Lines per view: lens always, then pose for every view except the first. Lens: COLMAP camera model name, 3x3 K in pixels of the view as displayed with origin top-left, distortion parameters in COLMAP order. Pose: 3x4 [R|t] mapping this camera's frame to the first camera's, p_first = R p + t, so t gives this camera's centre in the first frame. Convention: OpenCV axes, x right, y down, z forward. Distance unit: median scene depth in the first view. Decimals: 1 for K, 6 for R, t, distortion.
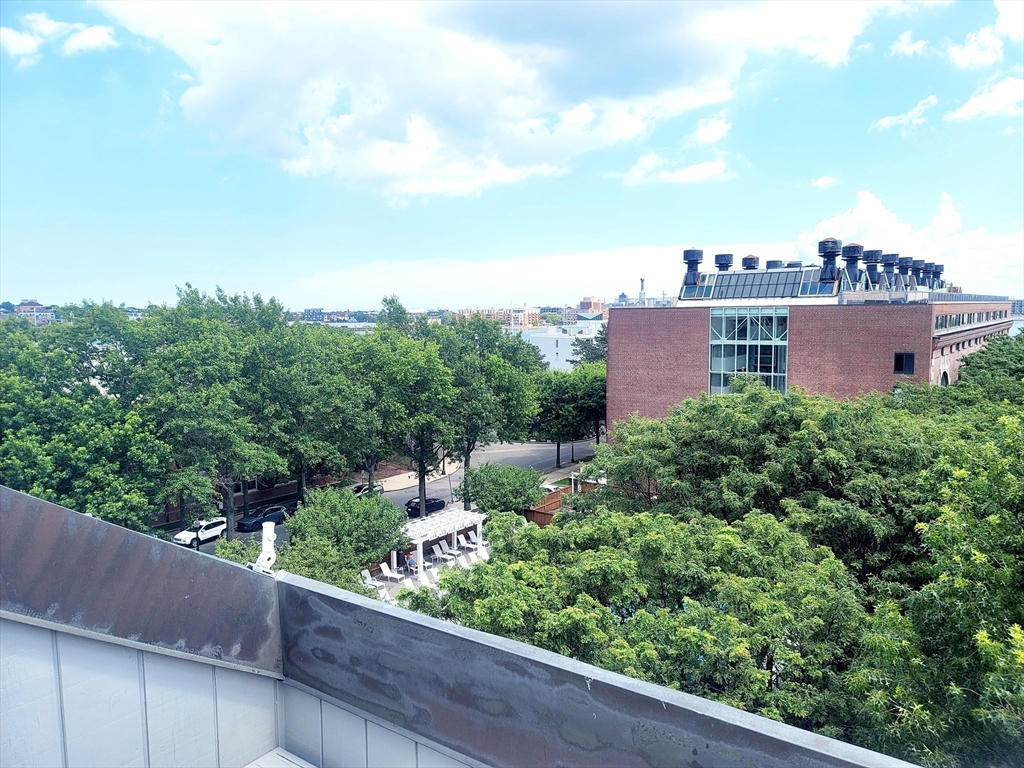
lens RADIAL K [[747.6, 0, 512.0], [0, 747.6, 384.0], [0, 0, 1]] dist [0.039332, 0.000307]
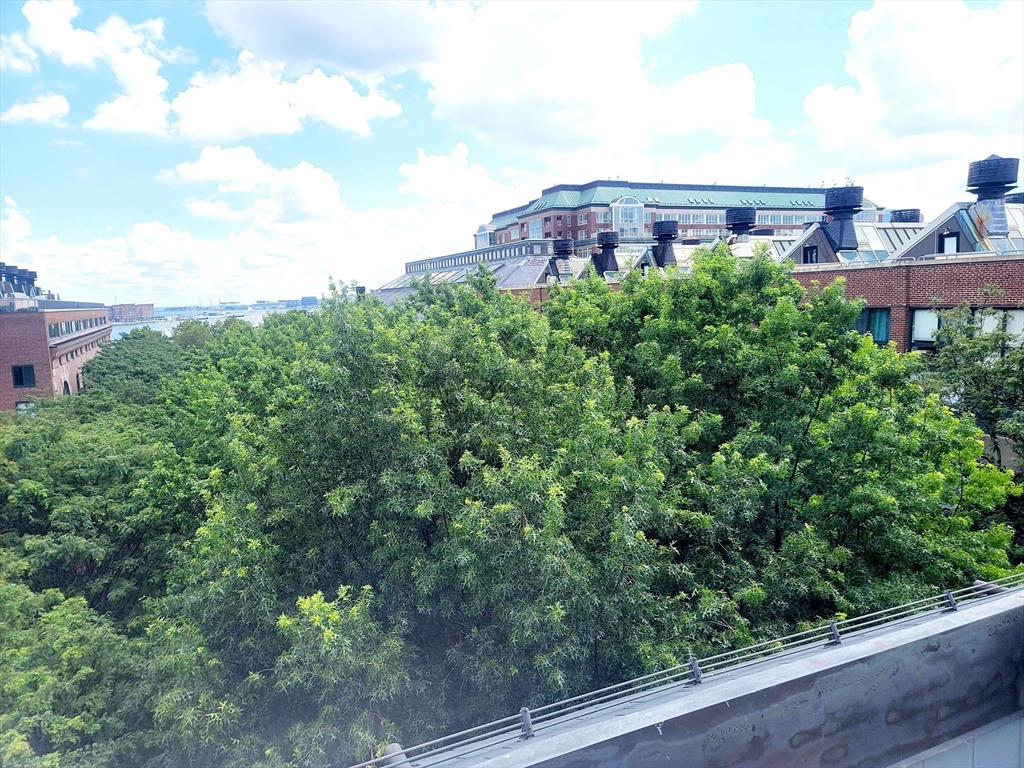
lens RADIAL K [[769.2, 0, 512.0], [0, 769.2, 384.0], [0, 0, 1]] dist [0.003442, 0.004076]
pose [[0.473451, -0.106269, 0.874386, -0.079667], [0.116126, 0.991561, 0.057631, -0.009906], [-0.873132, 0.074253, 0.481796, 0.070652]]
